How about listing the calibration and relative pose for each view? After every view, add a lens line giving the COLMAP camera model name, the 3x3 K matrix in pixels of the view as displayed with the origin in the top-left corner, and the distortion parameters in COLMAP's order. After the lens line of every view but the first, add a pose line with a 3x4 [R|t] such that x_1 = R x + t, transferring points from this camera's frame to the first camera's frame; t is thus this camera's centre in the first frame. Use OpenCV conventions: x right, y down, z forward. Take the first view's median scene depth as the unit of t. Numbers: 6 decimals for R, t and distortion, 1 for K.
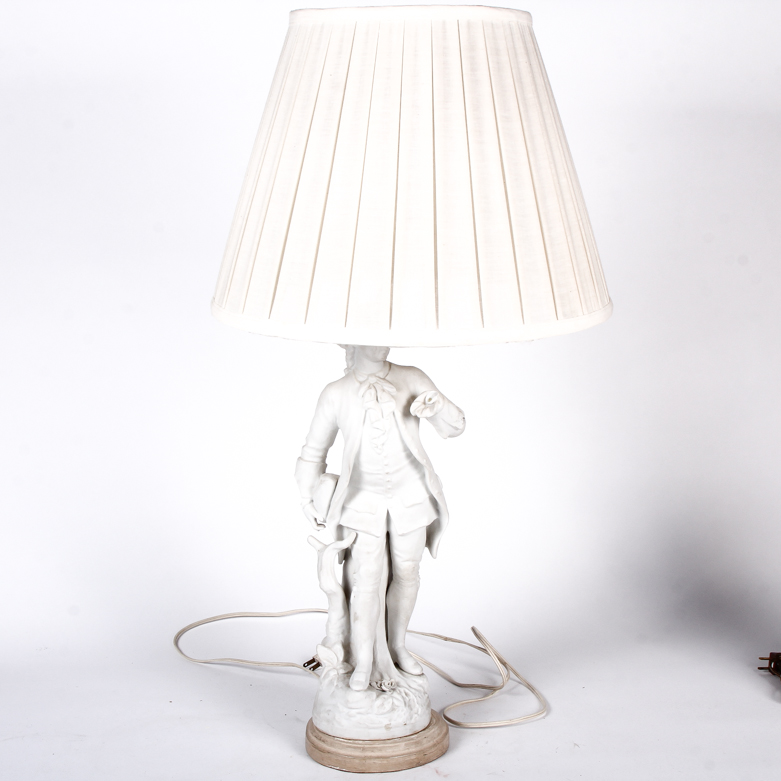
lens RADIAL K [[1347.3, 0, 390.2], [0, 1347.3, 395.4], [0, 0, 1]] dist [-0.121780, 0.000000]
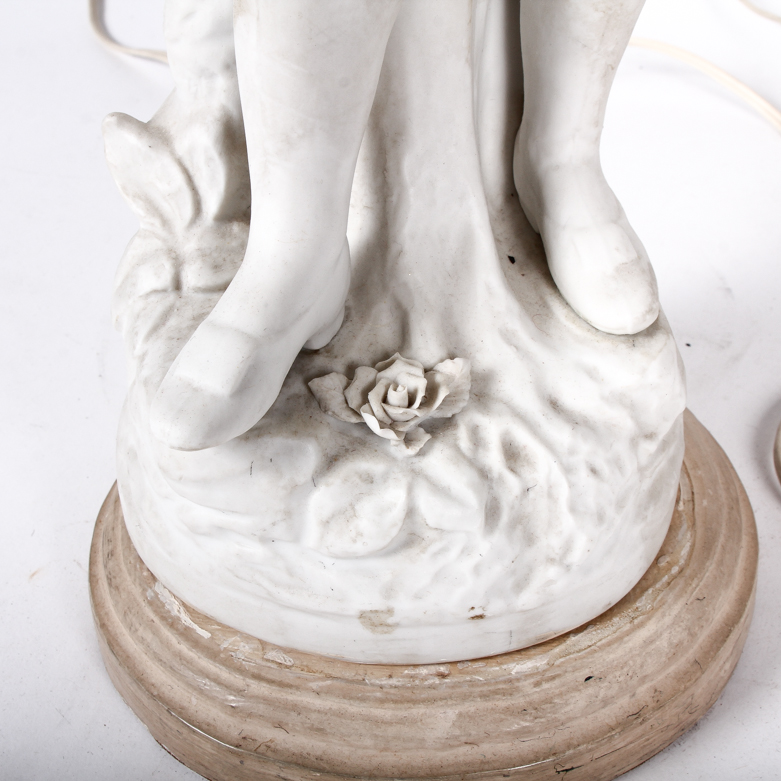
lens RADIAL K [[1347.3, 0, 390.2], [0, 1347.3, 391.6], [0, 0, 1]] dist [-0.121780, 0.000000]
pose [[0.931782, 0.190072, -0.309280, 0.050823], [-0.013511, 0.869538, 0.493681, 0.126941], [0.362766, -0.455825, 0.812788, 0.852331]]
